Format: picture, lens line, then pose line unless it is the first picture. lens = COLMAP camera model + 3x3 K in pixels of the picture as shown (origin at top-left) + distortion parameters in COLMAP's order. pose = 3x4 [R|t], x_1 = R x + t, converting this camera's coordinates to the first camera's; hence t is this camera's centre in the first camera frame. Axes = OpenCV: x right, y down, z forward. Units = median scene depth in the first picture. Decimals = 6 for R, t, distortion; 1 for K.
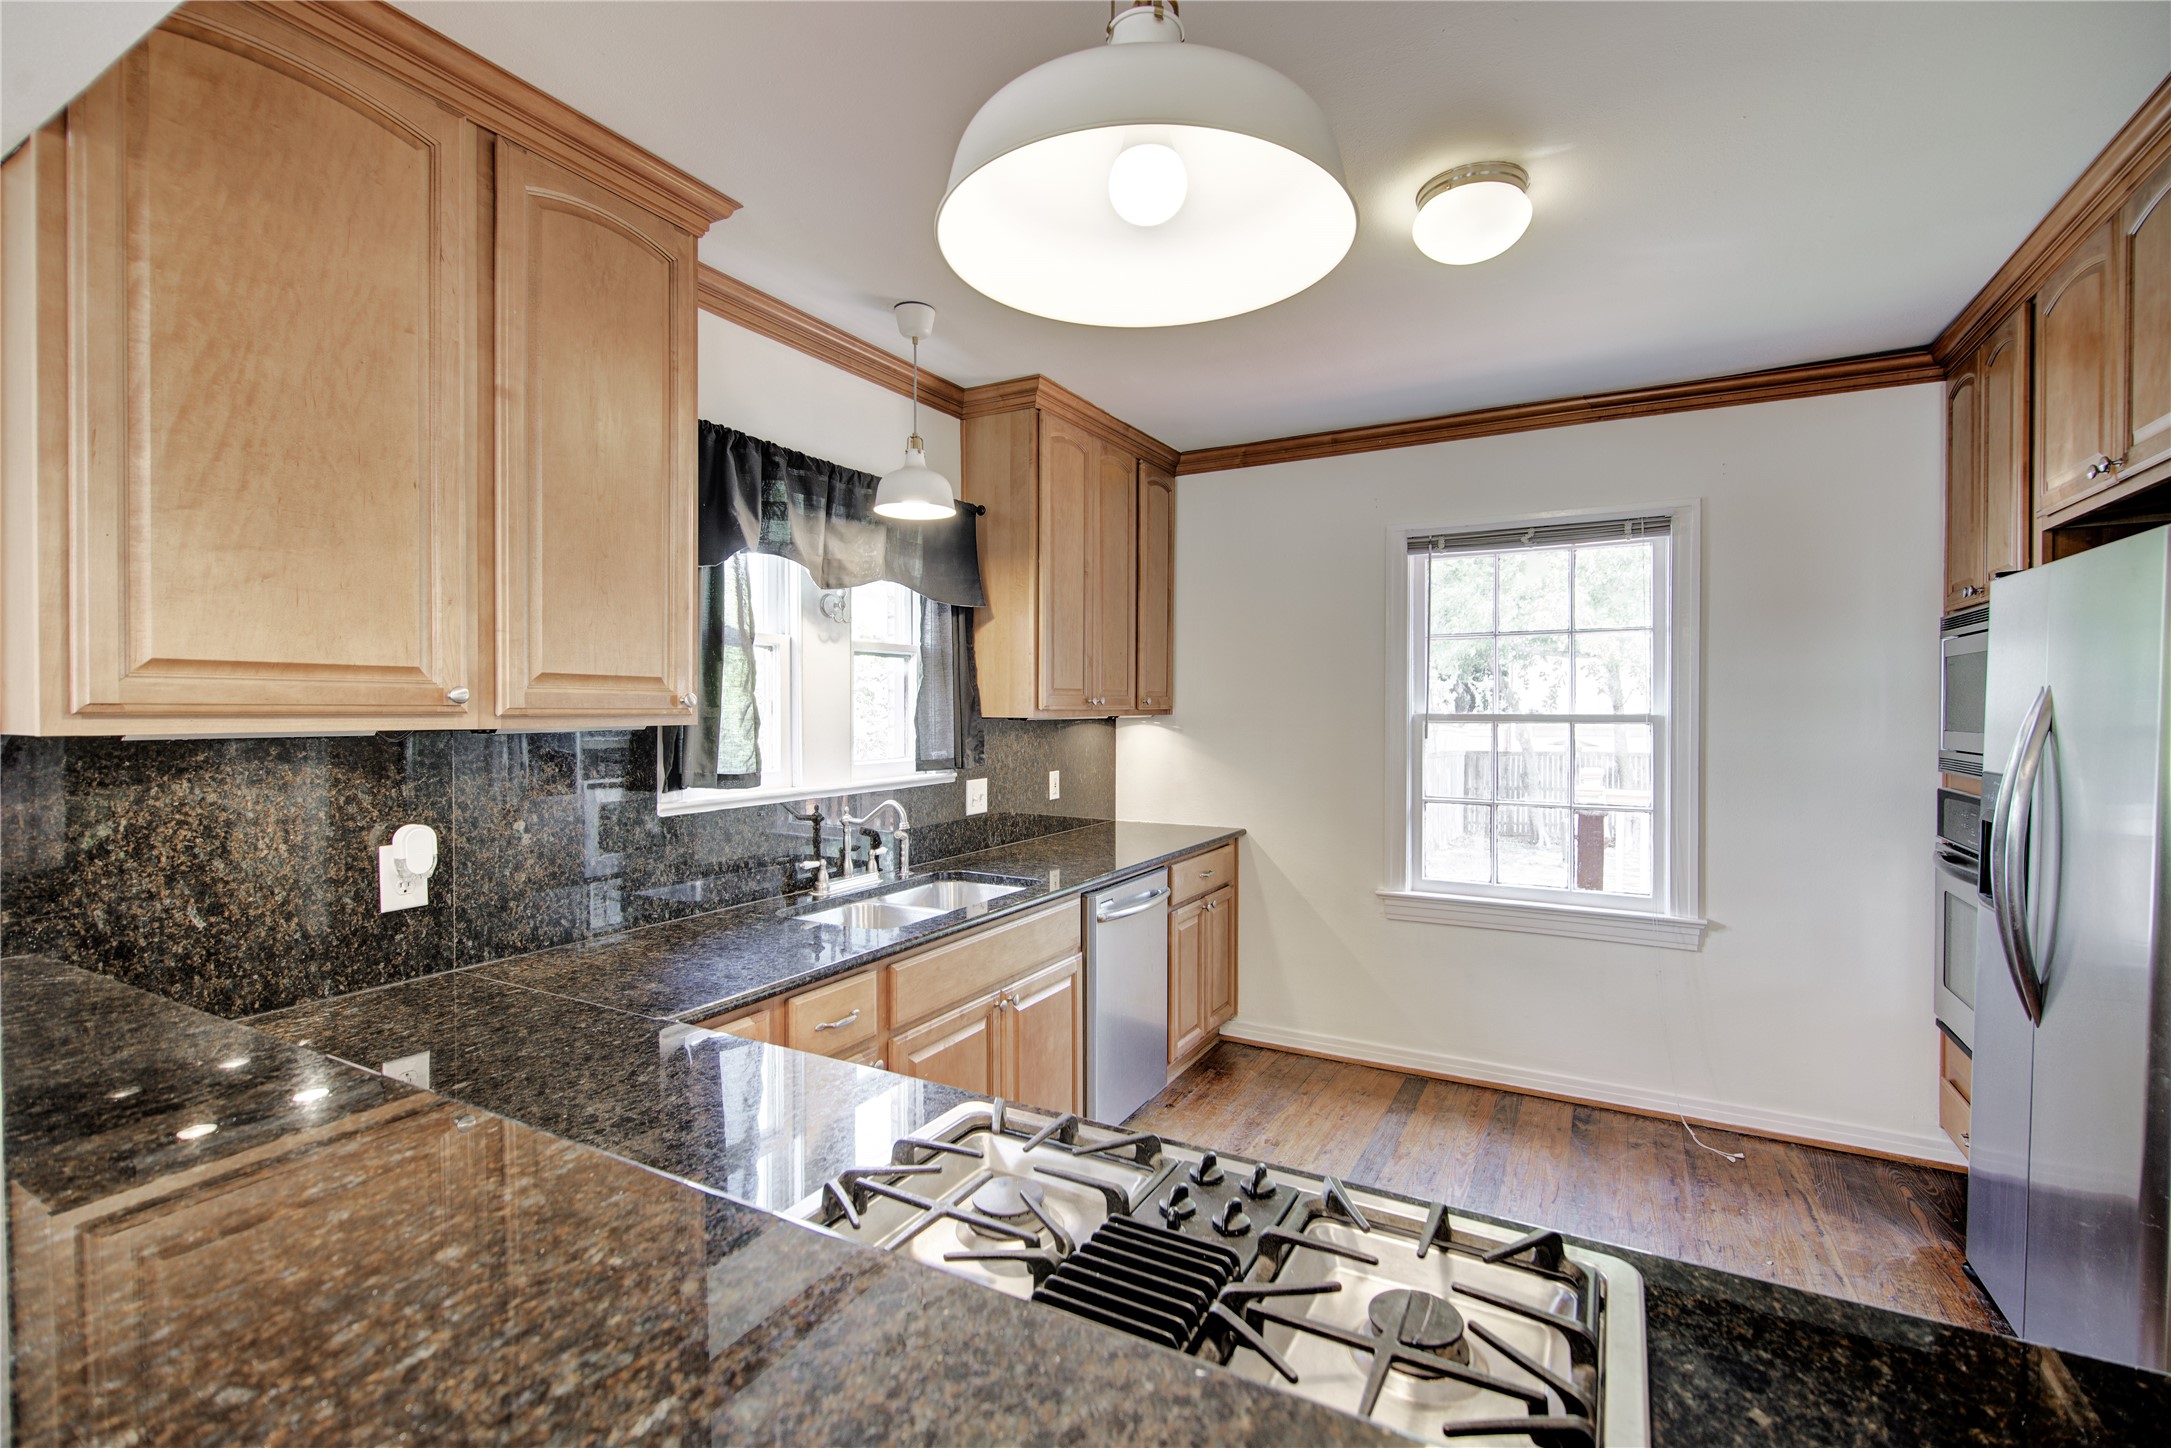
lens RADIAL K [[963.5, 0, 1083.8], [0, 963.5, 724.8], [0, 0, 1]] dist [-0.002110, 0.002847]
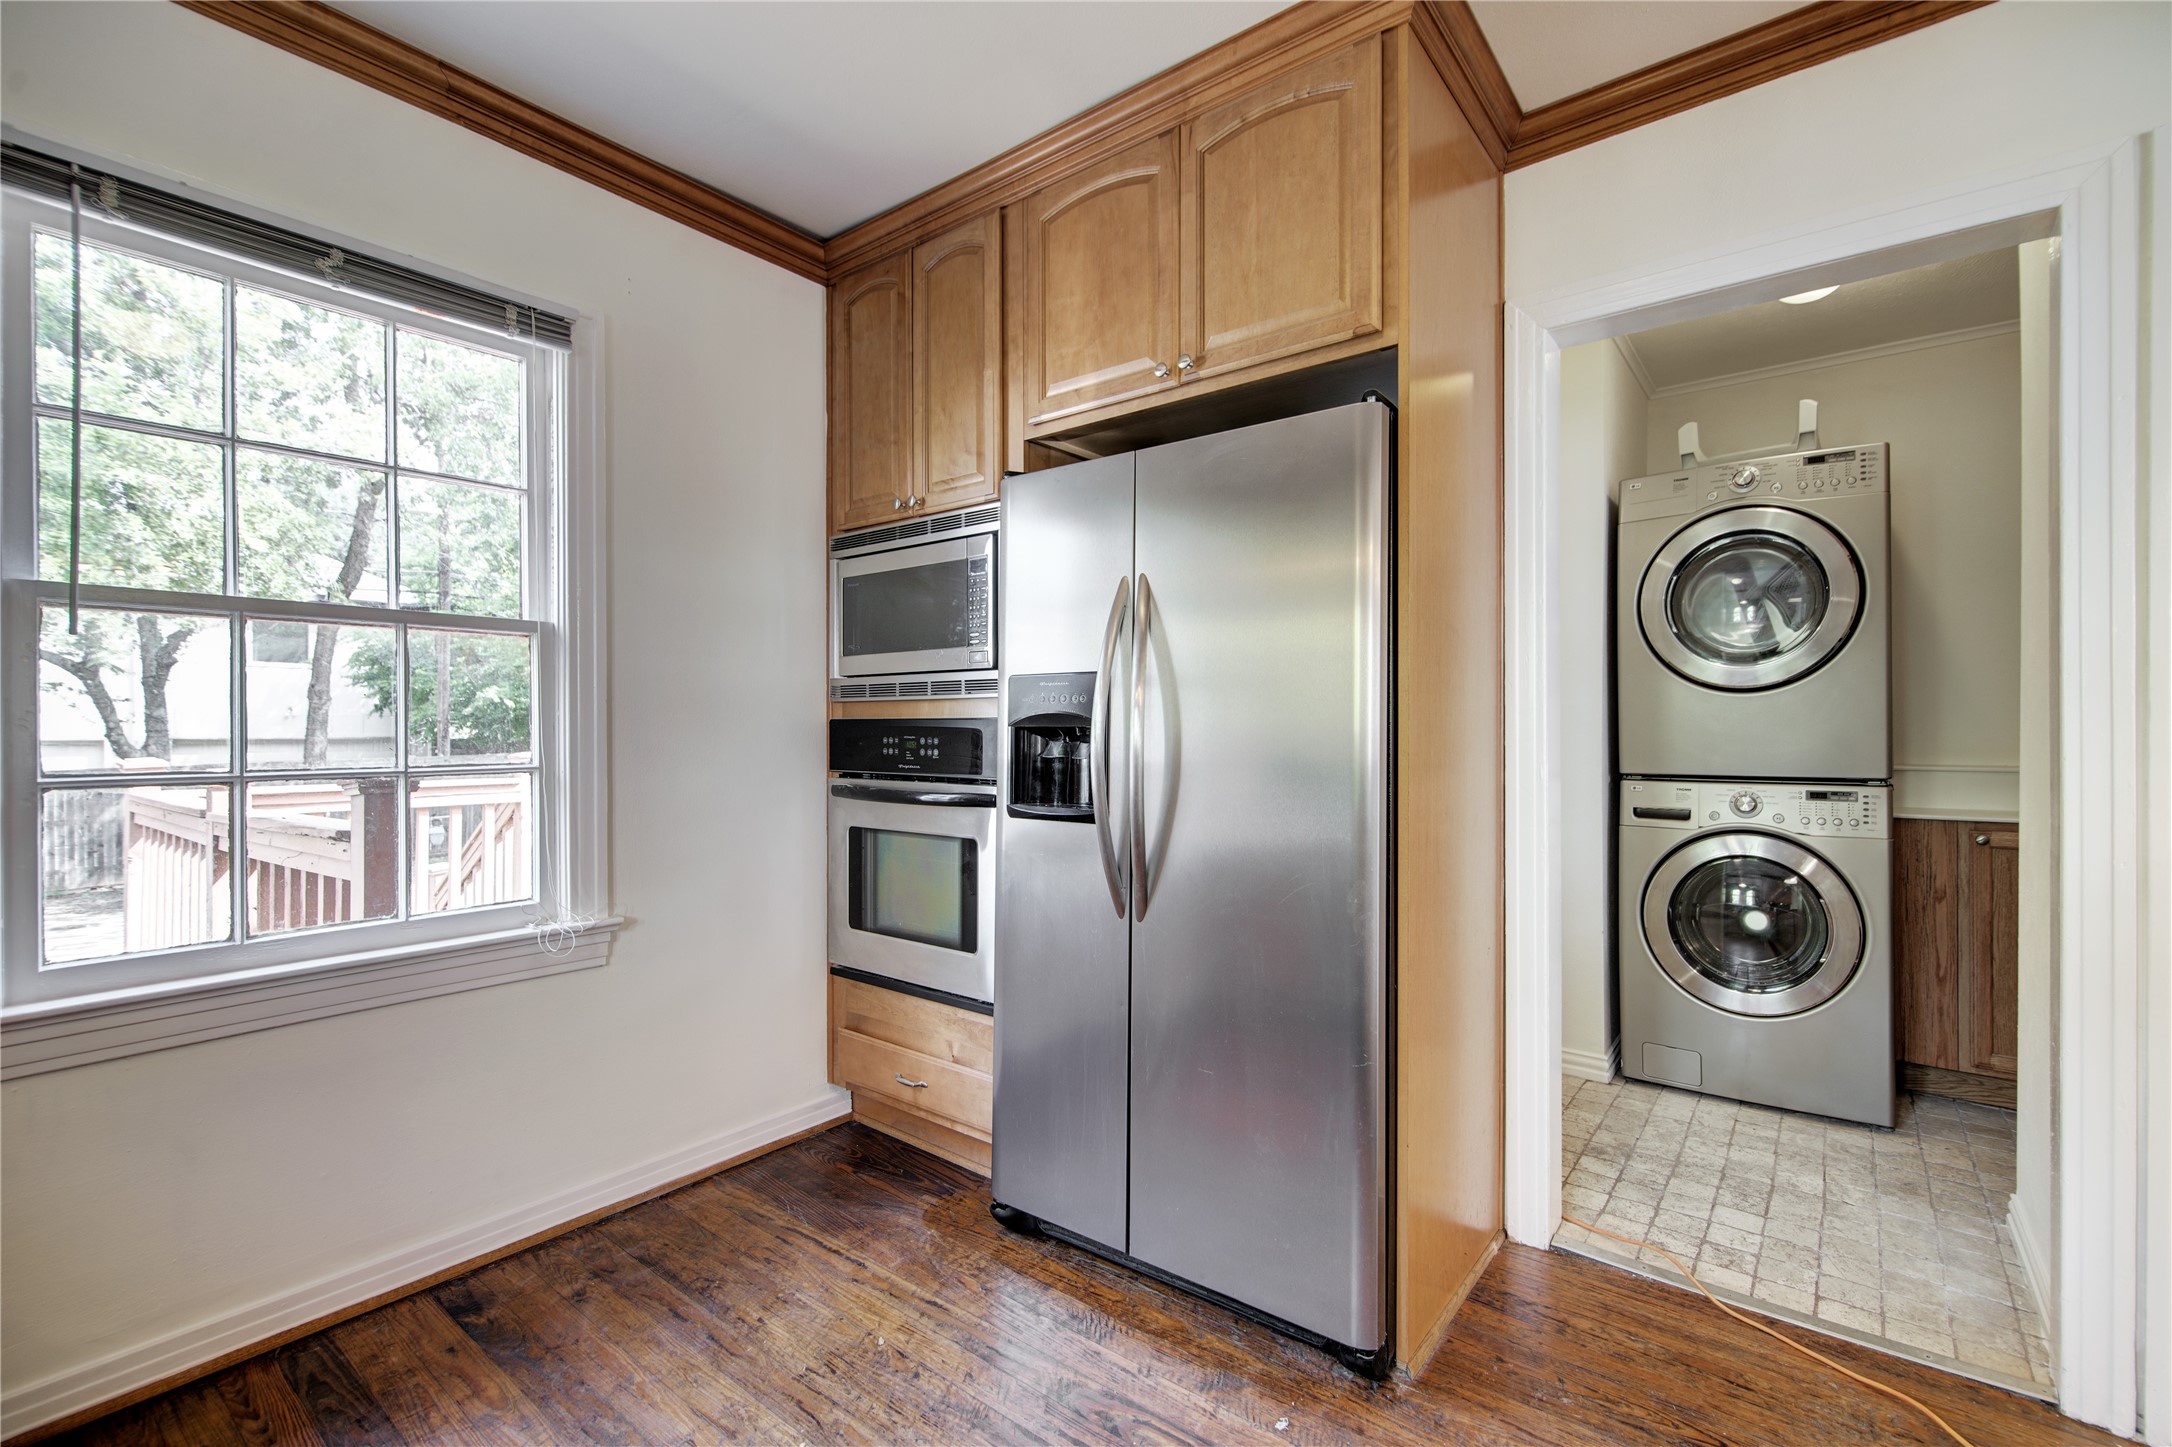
lens RADIAL K [[963.9, 0, 1057.6], [0, 963.9, 727.0], [0, 0, 1]] dist [-0.002110, 0.002847]
pose [[0.158529, 0.001522, 0.987353, 0.002975], [0.021108, 0.999765, -0.004931, 0.072990], [-0.987129, 0.021623, 0.158460, 0.558463]]
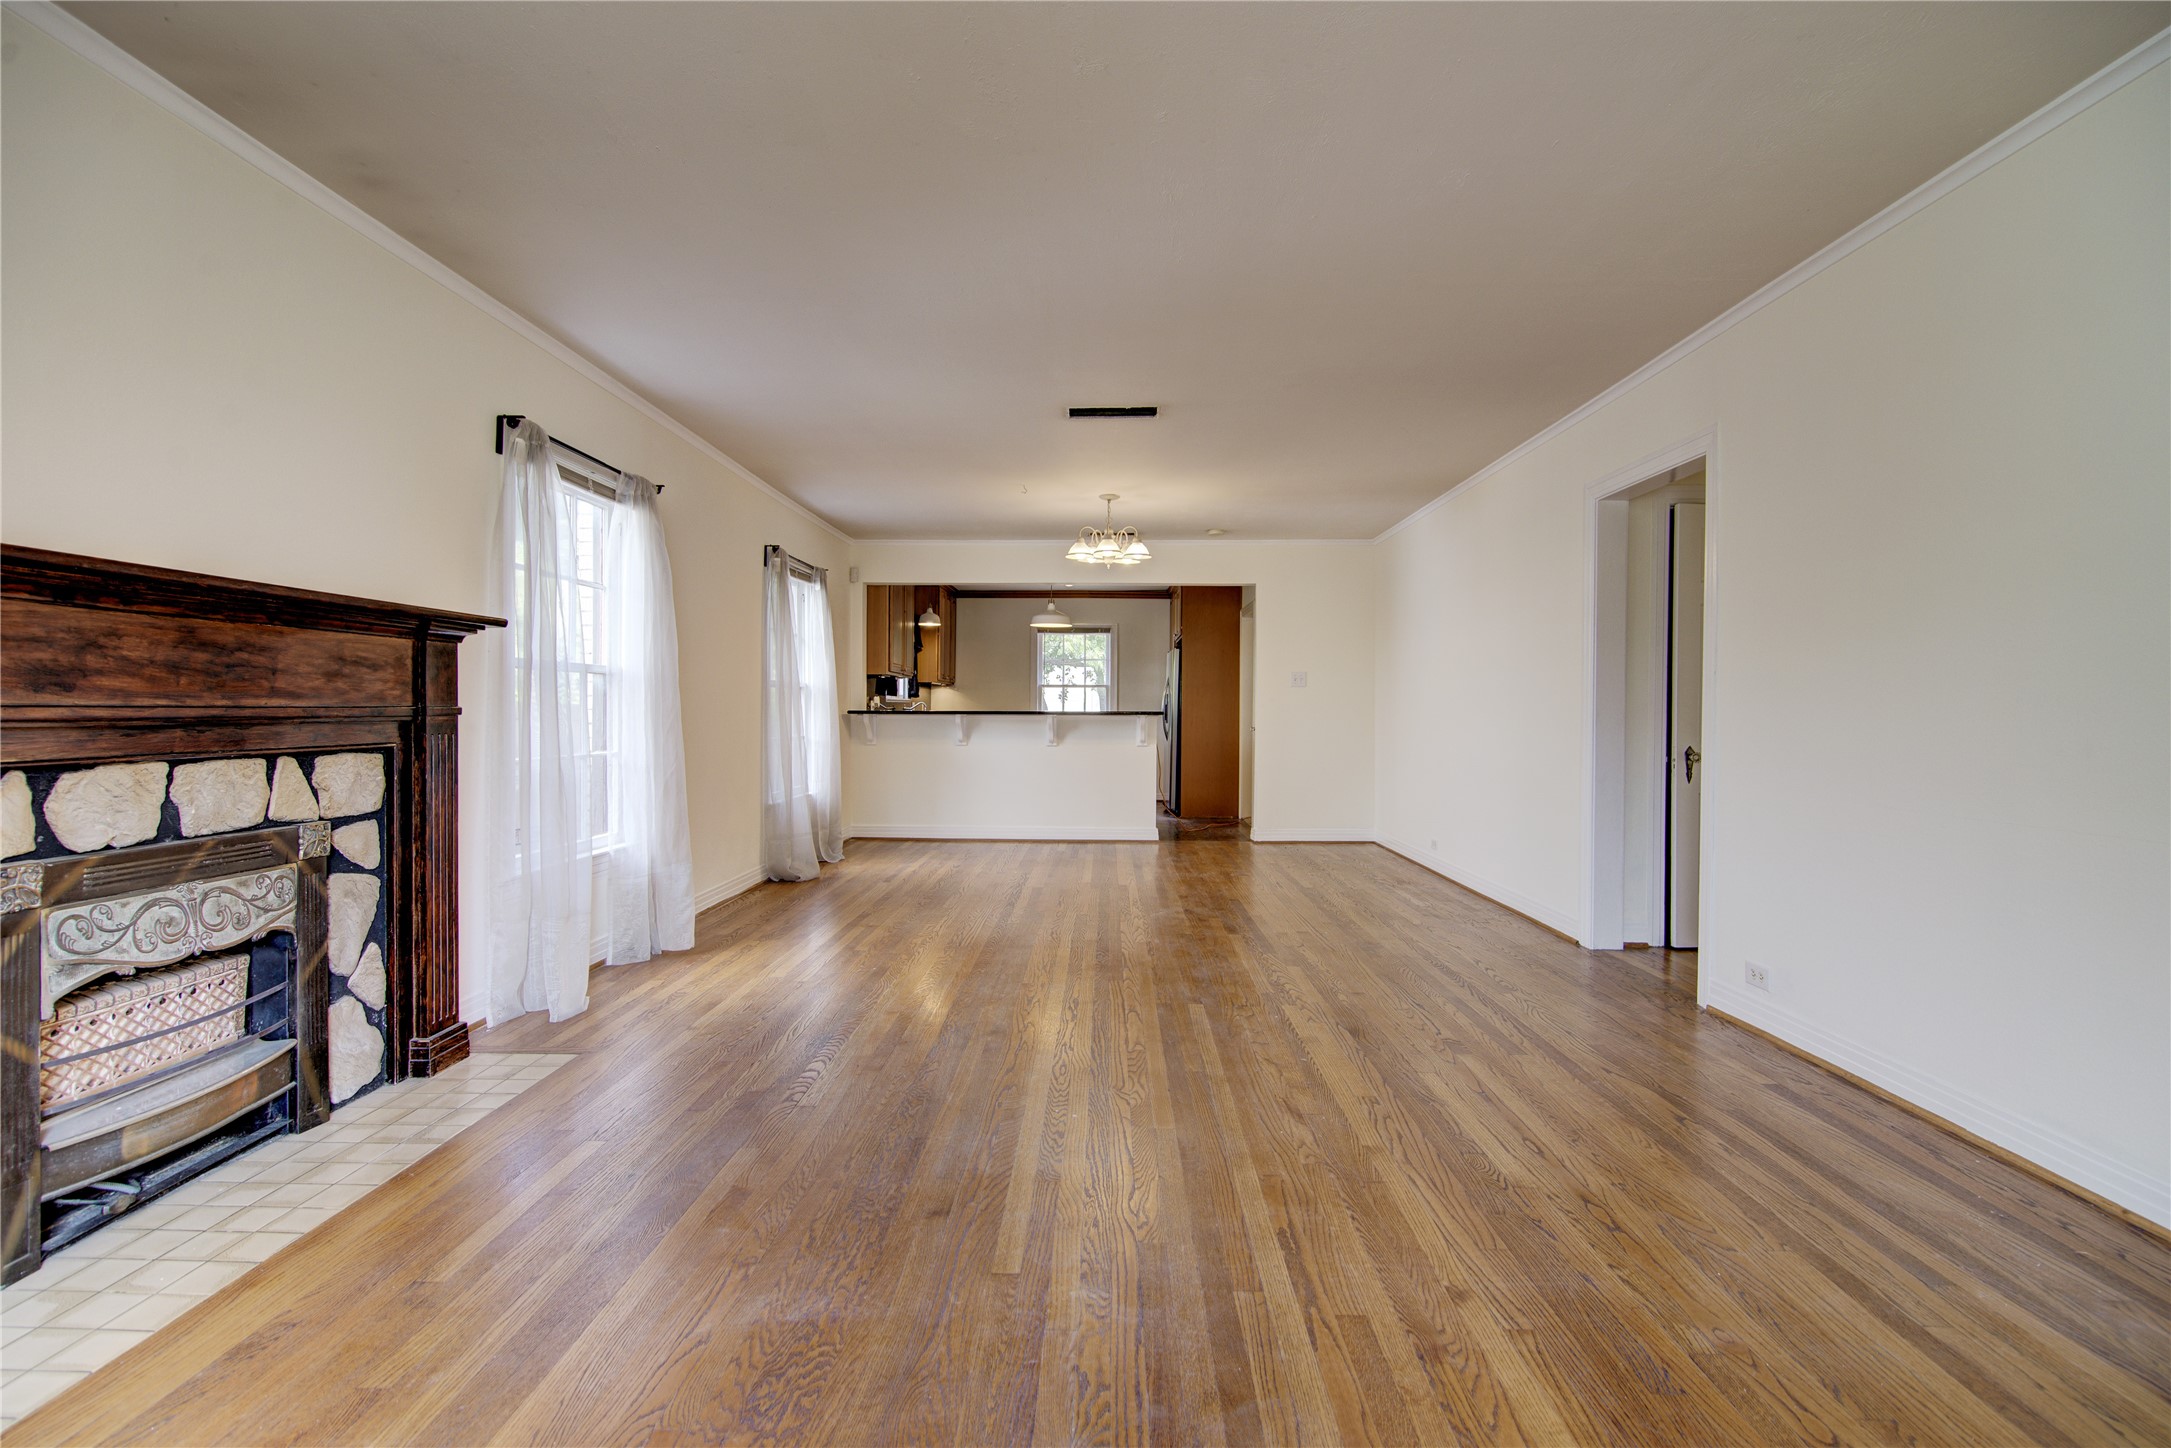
lens RADIAL K [[963.5, 0, 1102.7], [0, 963.5, 713.6], [0, 0, 1]] dist [-0.002110, 0.002847]
pose [[0.875157, 0.003482, 0.483826, -1.070073], [0.005484, 0.999838, -0.017116, 0.139567], [-0.483807, 0.017632, 0.874997, -1.937250]]
